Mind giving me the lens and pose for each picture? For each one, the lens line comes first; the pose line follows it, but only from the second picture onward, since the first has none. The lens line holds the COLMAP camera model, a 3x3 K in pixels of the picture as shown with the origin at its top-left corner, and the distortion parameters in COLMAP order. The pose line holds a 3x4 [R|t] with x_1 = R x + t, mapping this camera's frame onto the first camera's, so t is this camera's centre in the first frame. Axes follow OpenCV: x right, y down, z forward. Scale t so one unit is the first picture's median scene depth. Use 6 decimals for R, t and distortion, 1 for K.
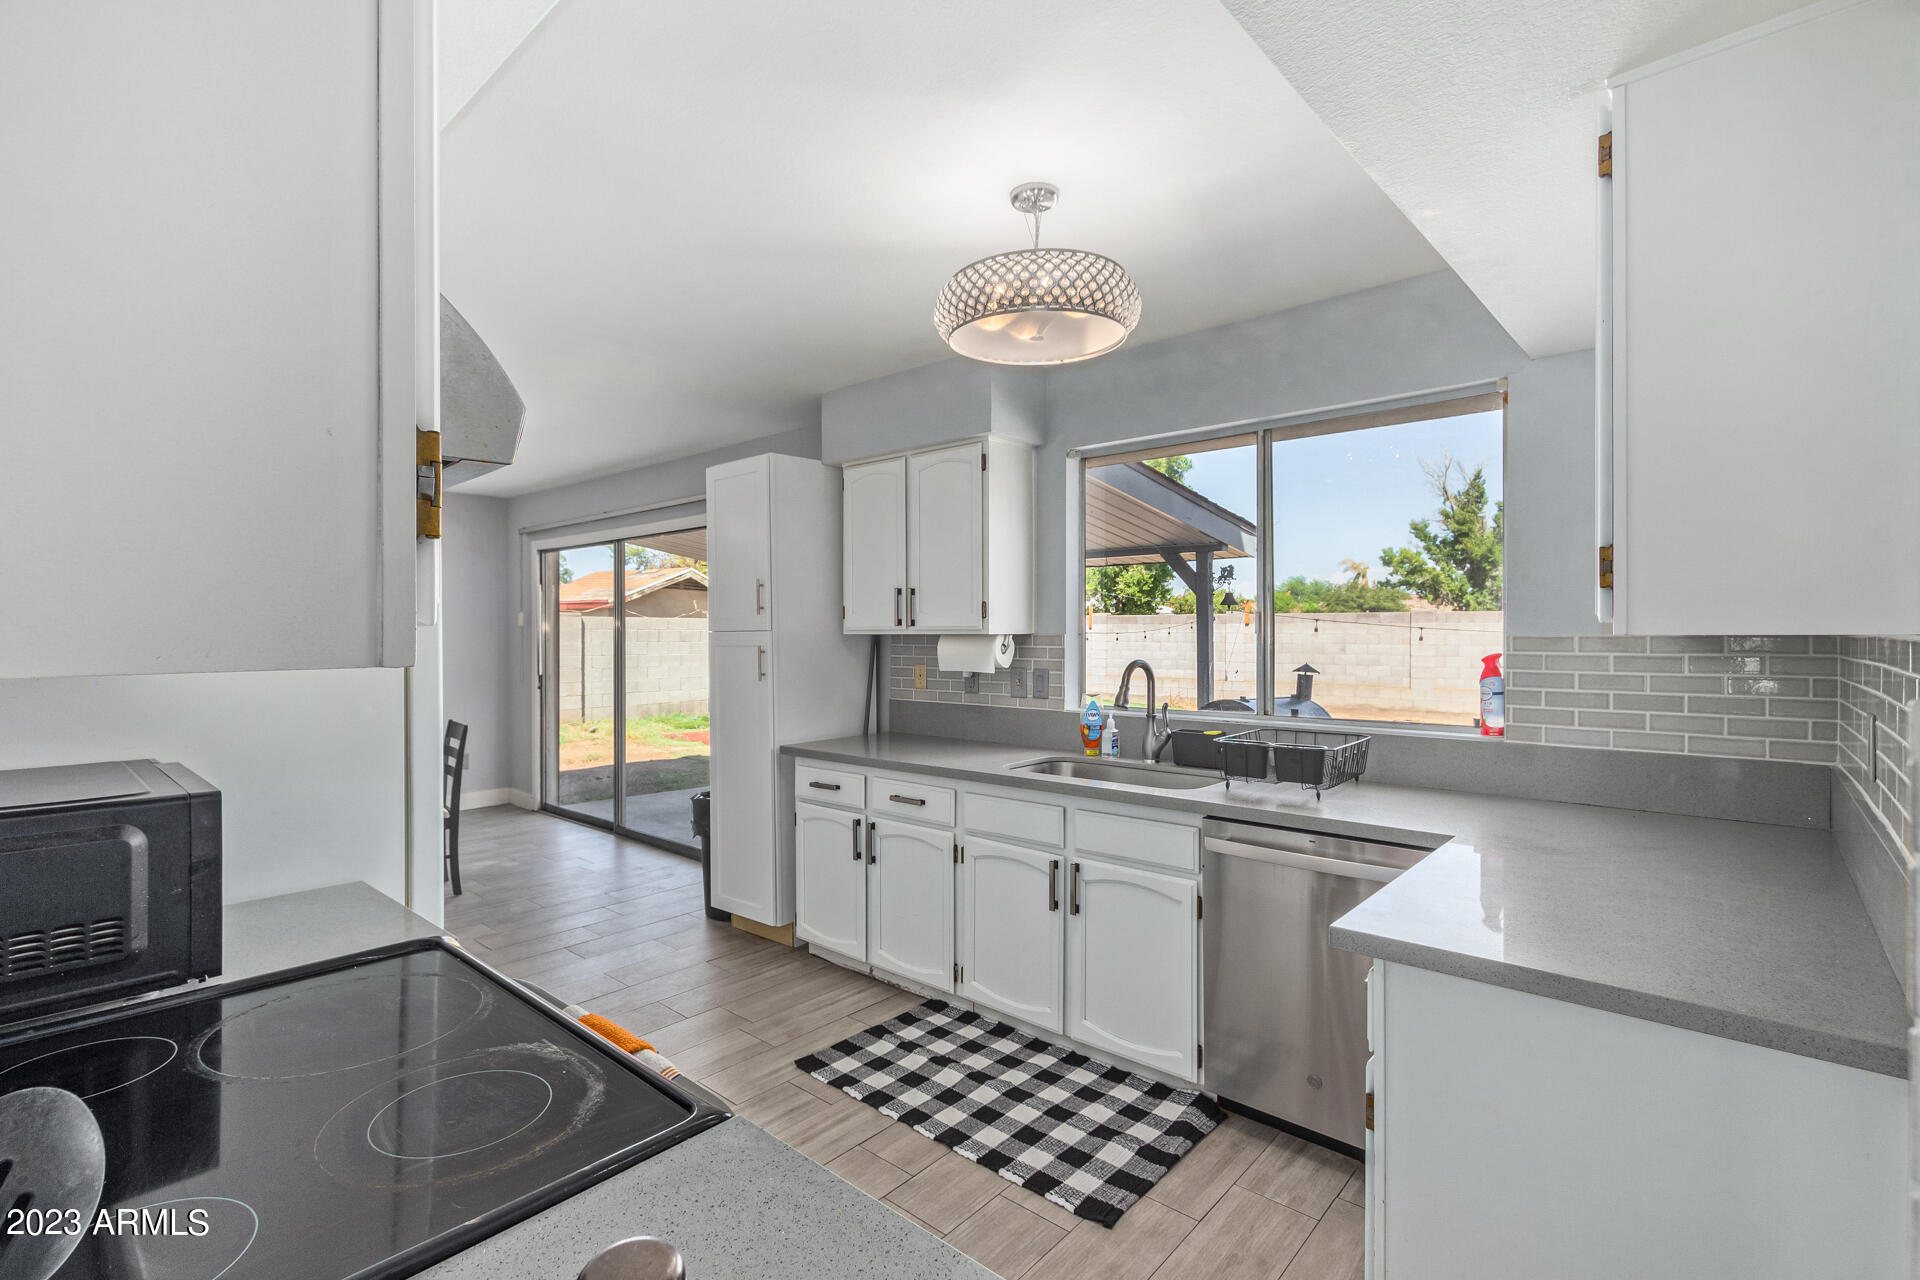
lens RADIAL K [[904.0, 0, 922.5], [0, 904.0, 639.8], [0, 0, 1]] dist [0.003226, 0.000368]
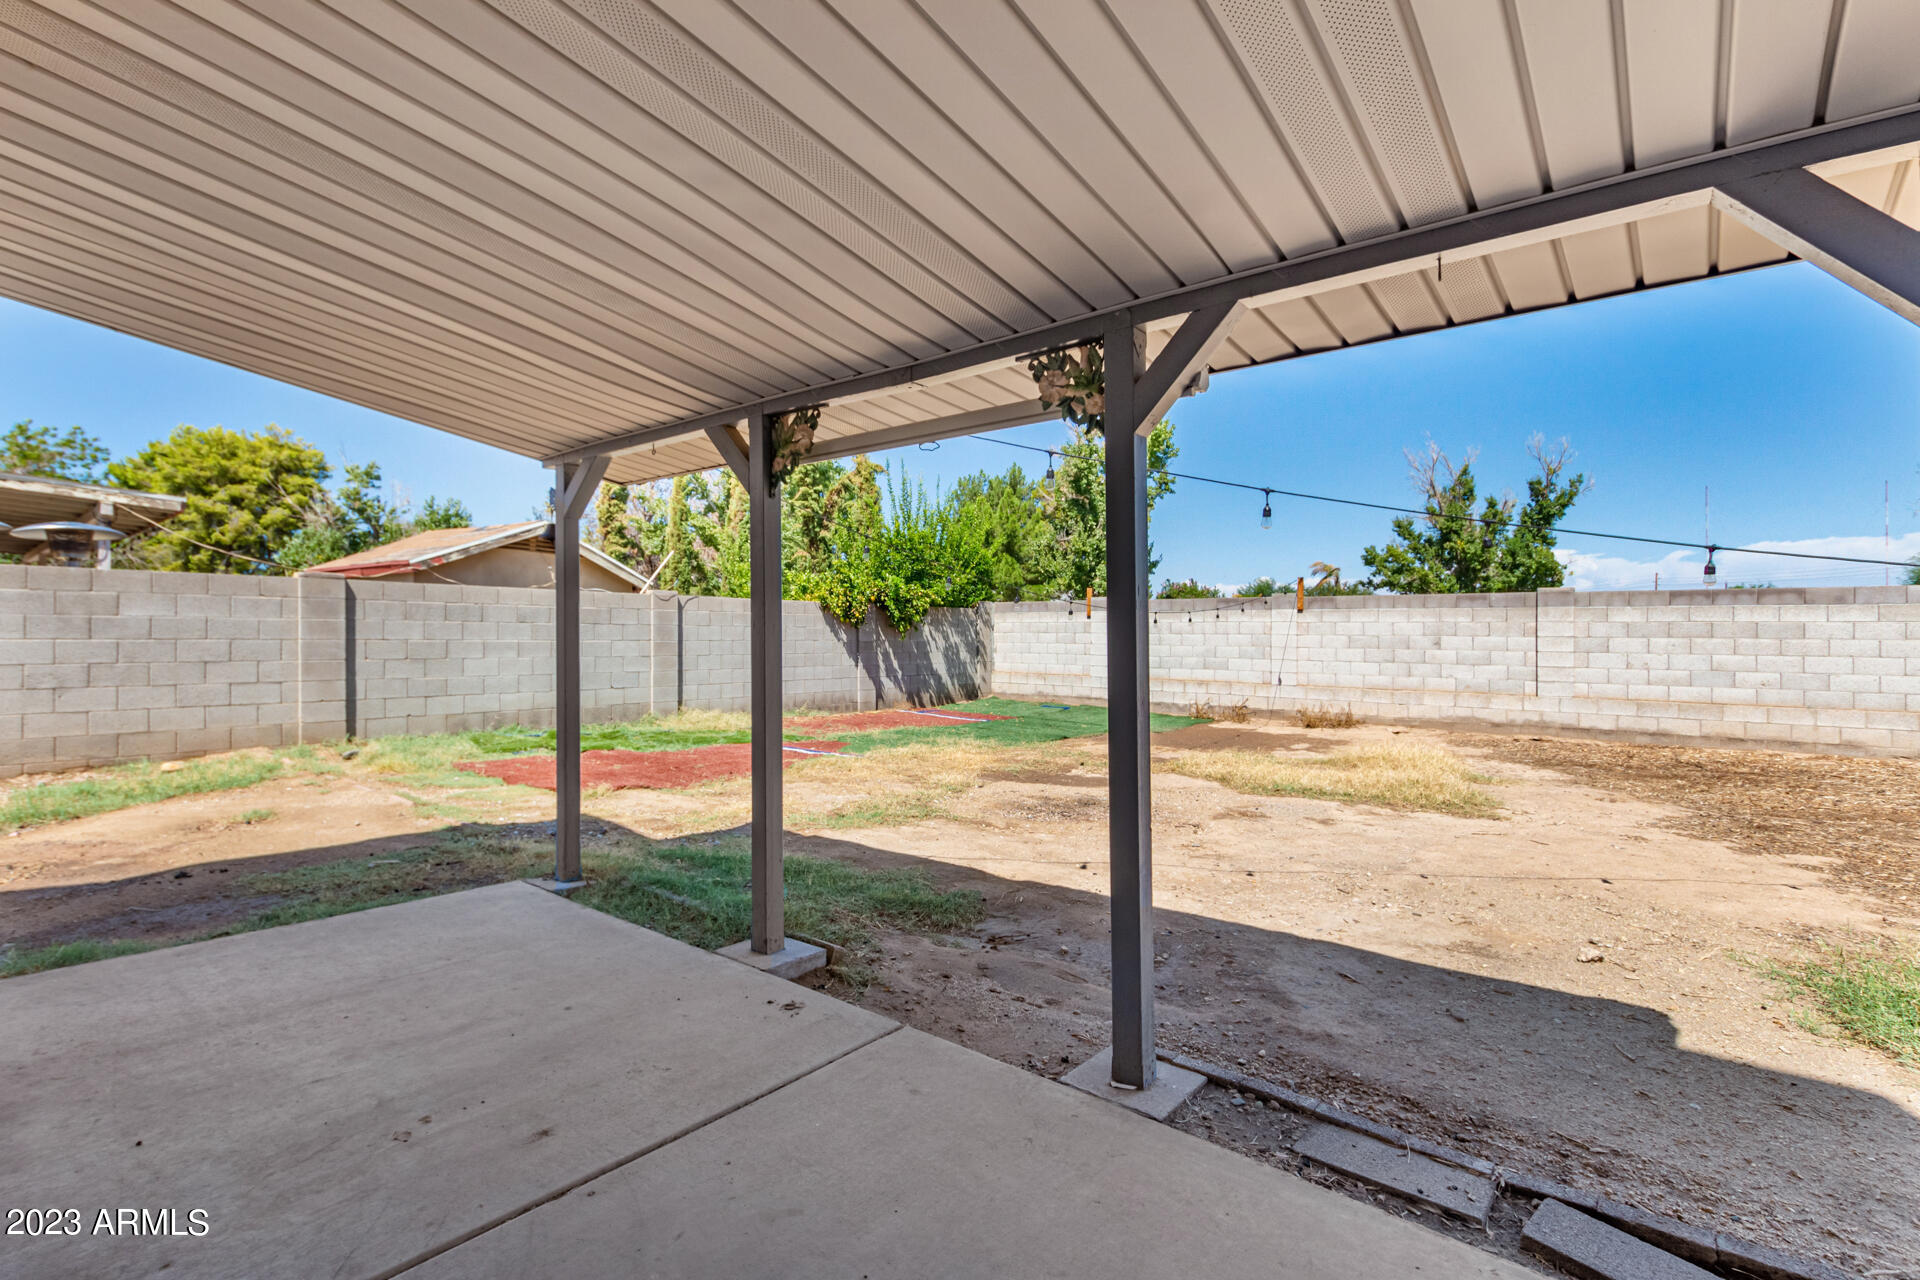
lens RADIAL K [[904.0, 0, 922.5], [0, 904.0, 639.8], [0, 0, 1]] dist [0.003226, 0.000368]
pose [[0.998888, 0.007811, 0.046496, 0.001785], [-0.007626, 0.999962, -0.004158, 0.004219], [-0.046527, 0.003799, 0.998910, 0.081435]]
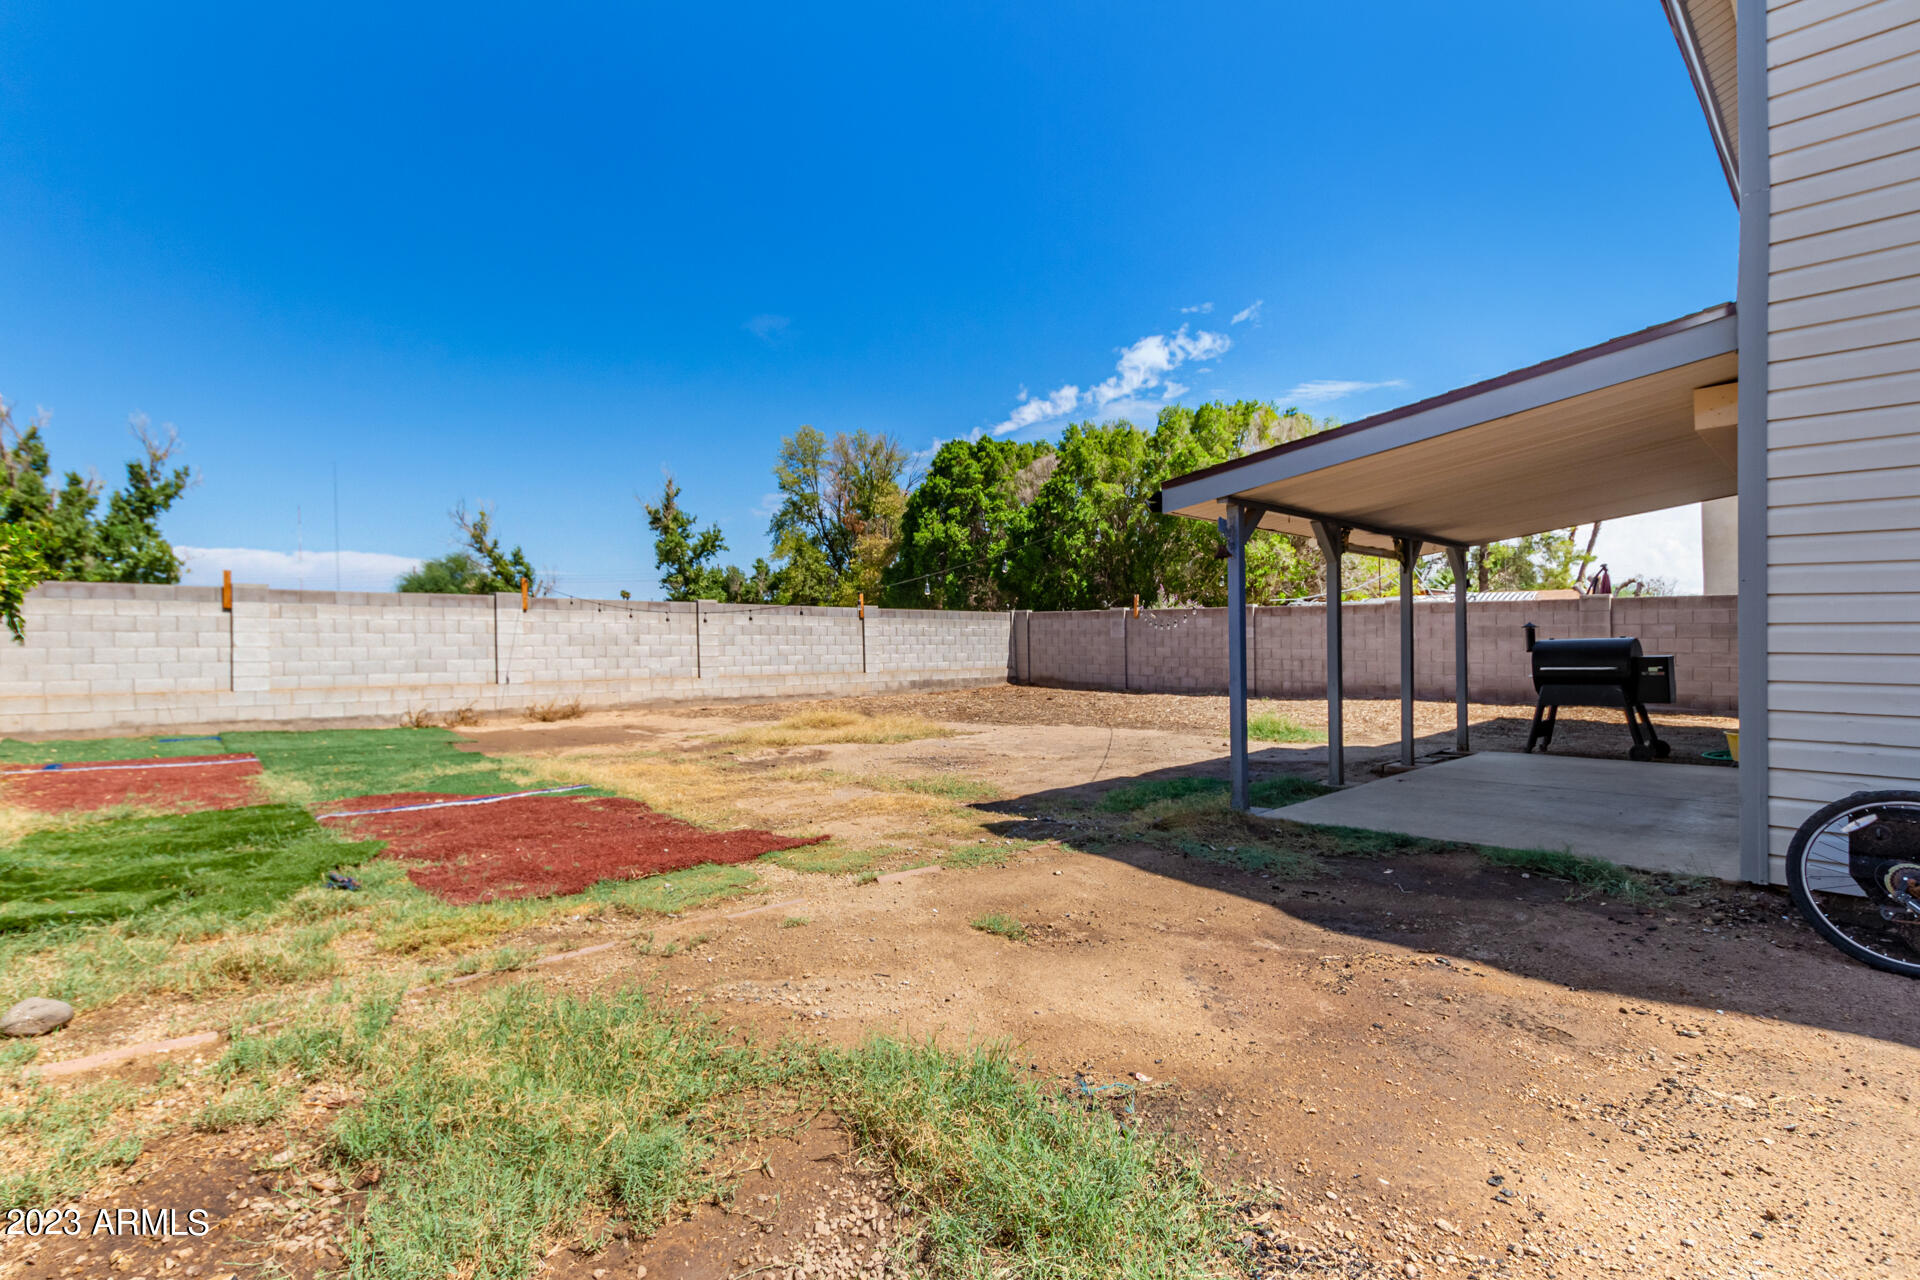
lens RADIAL K [[904.0, 0, 922.5], [0, 904.0, 639.8], [0, 0, 1]] dist [0.003226, 0.000368]
pose [[0.061583, -0.000657, 0.998102, -0.128338], [0.010232, 0.999948, 0.000027, 0.003896], [-0.998050, 0.010211, 0.061586, 0.194598]]
